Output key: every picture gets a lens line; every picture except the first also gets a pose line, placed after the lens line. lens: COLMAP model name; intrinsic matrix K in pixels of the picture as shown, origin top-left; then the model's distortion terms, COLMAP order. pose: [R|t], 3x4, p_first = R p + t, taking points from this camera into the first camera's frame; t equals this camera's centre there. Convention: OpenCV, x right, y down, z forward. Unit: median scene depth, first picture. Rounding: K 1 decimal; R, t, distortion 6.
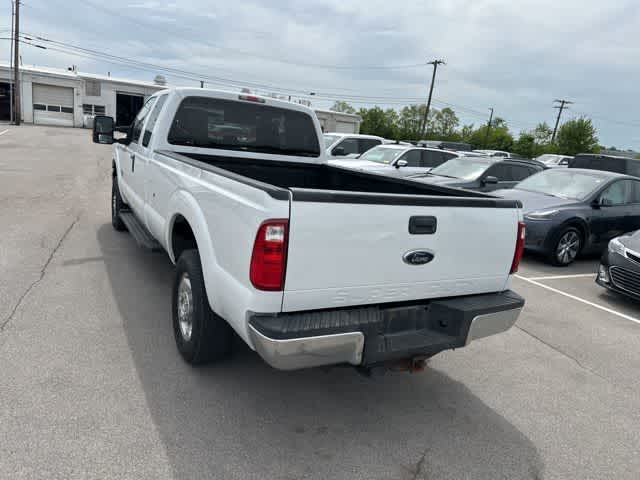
lens RADIAL K [[452.5, 0, 315.3], [0, 452.5, 239.8], [0, 0, 1]] dist [0.061847, -0.069162]
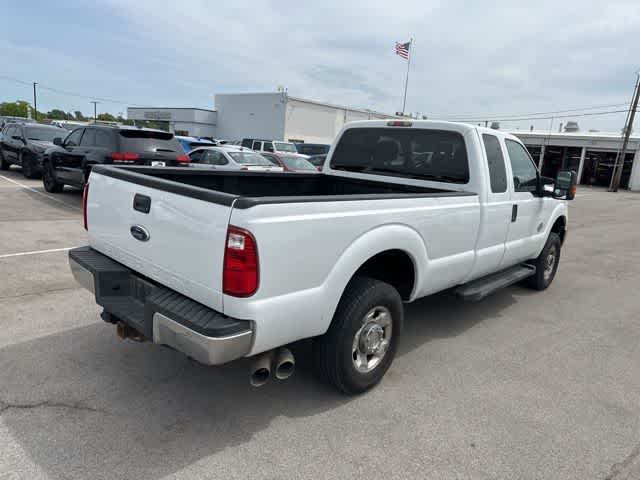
lens RADIAL K [[452.5, 0, 315.3], [0, 452.5, 239.8], [0, 0, 1]] dist [0.061847, -0.069162]
pose [[0.304753, 0.107619, -0.946332, 0.691227], [-0.255369, 0.966448, 0.027668, -0.041557], [0.917558, 0.233232, 0.322011, 0.513774]]
